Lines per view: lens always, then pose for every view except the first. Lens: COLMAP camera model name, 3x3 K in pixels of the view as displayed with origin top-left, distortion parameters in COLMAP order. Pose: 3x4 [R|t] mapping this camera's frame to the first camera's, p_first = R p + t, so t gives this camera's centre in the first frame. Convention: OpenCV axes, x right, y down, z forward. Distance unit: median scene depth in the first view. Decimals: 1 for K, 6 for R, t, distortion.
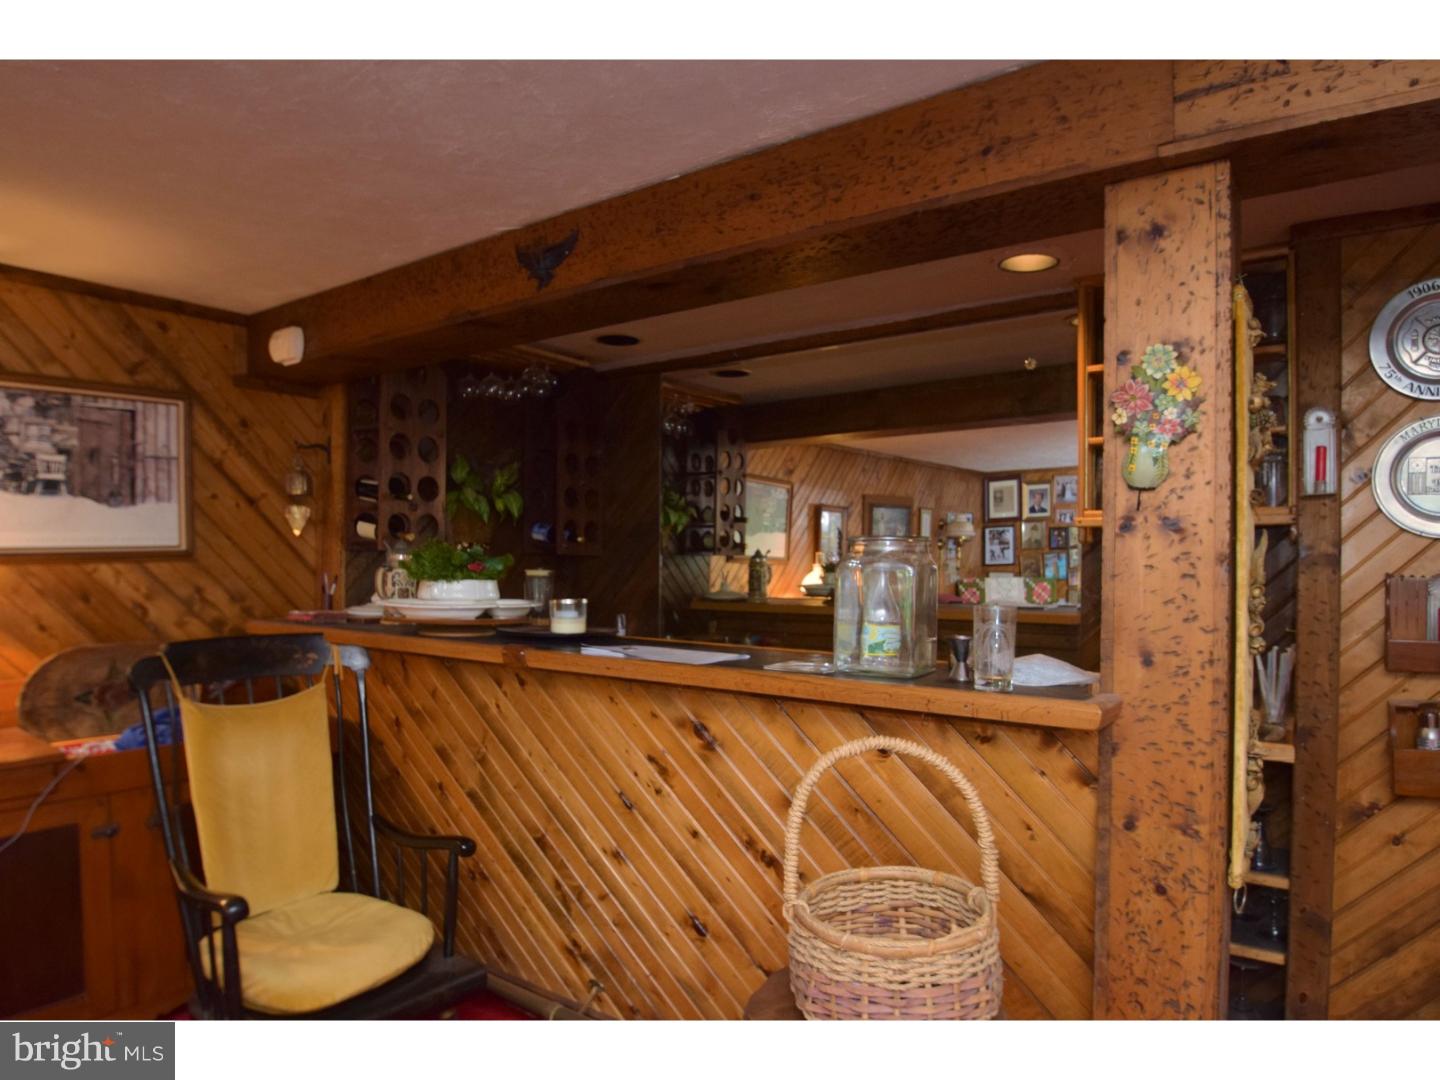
lens RADIAL K [[857.0, 0, 716.5], [0, 857.0, 558.8], [0, 0, 1]] dist [-0.000931, -0.000359]
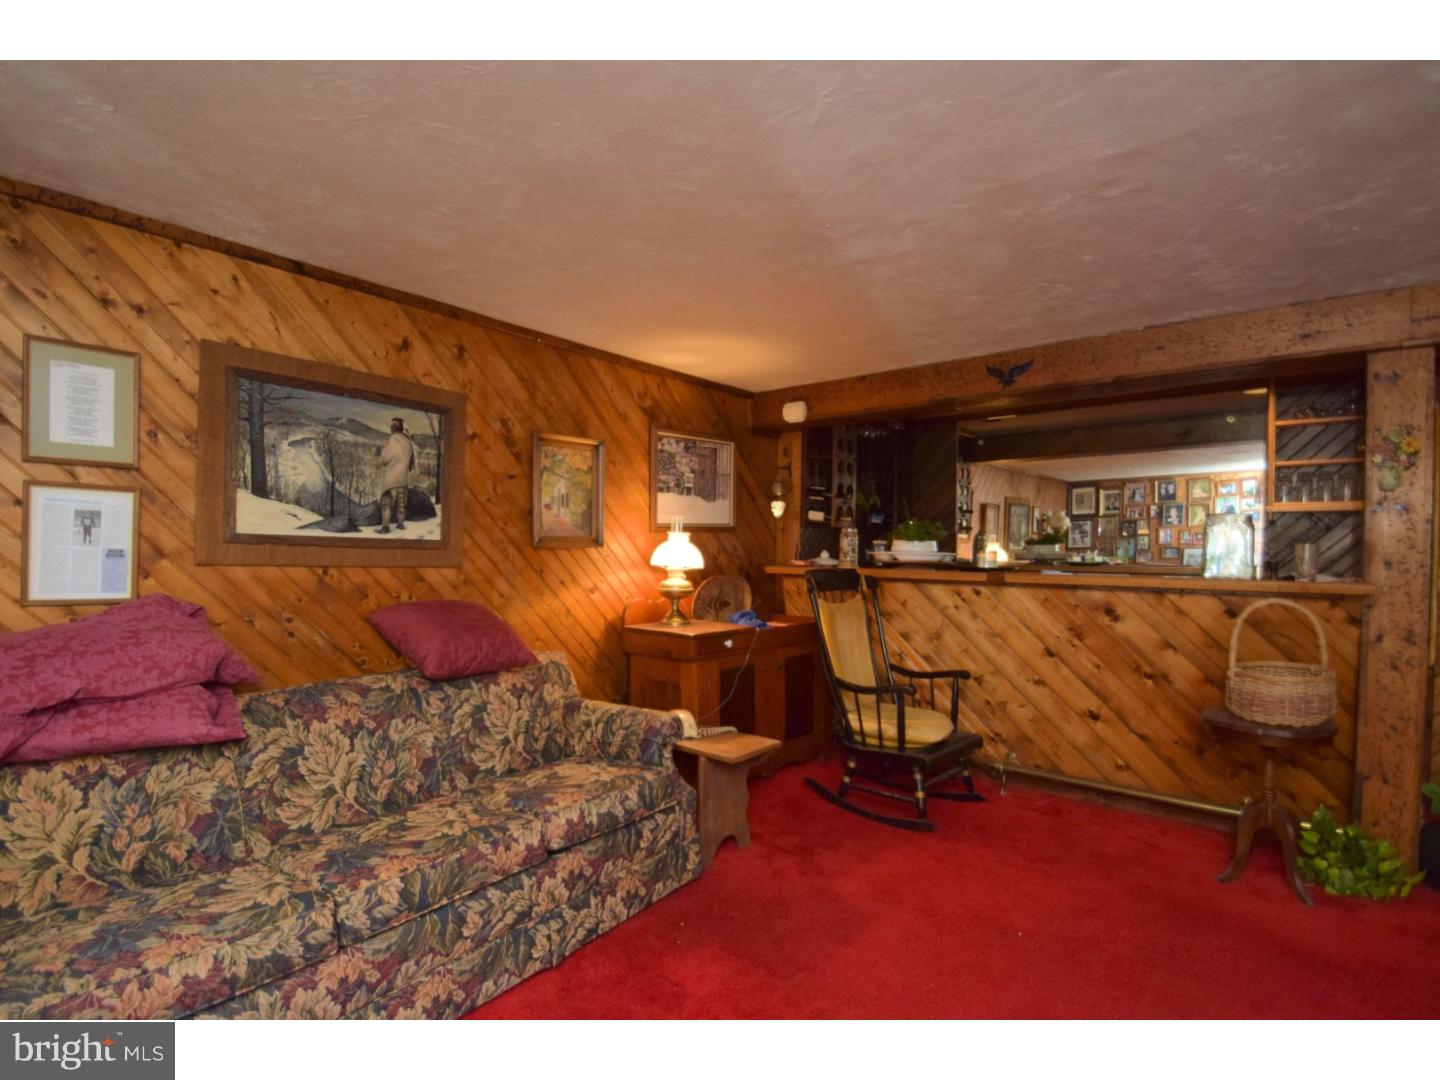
lens RADIAL K [[690.1, 0, 719.5], [0, 690.1, 559.8], [0, 0, 1]] dist [0.000298, -0.010236]
pose [[0.998354, 0.004979, -0.057139, -0.625258], [-0.004235, 0.999905, 0.013125, 0.045391], [0.057199, -0.012862, 0.998280, -0.486653]]
